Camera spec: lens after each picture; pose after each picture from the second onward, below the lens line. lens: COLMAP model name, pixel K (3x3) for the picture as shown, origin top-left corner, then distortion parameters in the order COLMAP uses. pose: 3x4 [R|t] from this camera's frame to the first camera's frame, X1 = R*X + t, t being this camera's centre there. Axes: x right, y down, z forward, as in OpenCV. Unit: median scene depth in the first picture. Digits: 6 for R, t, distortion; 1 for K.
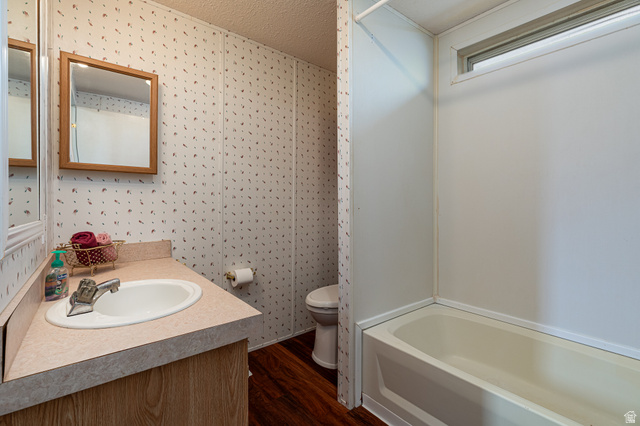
lens RADIAL K [[293.2, 0, 316.5], [0, 293.2, 208.7], [0, 0, 1]] dist [0.002472, -0.000080]
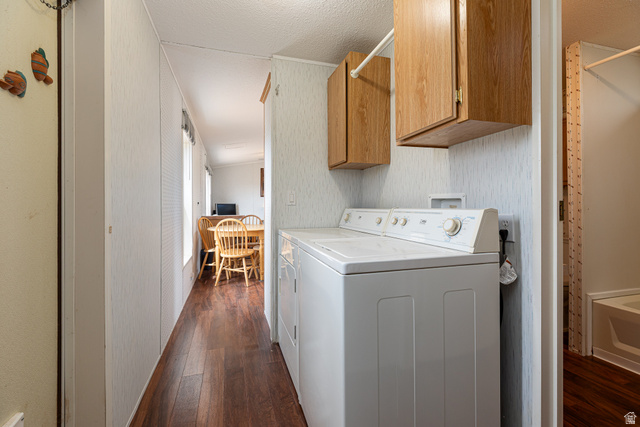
lens RADIAL K [[293.2, 0, 321.5], [0, 293.2, 211.8], [0, 0, 1]] dist [0.002472, -0.000080]
pose [[0.932500, 0.002402, -0.361162, -0.519902], [-0.002598, 0.999997, -0.000059, 0.014192], [0.361161, 0.000994, 0.932503, -0.706991]]
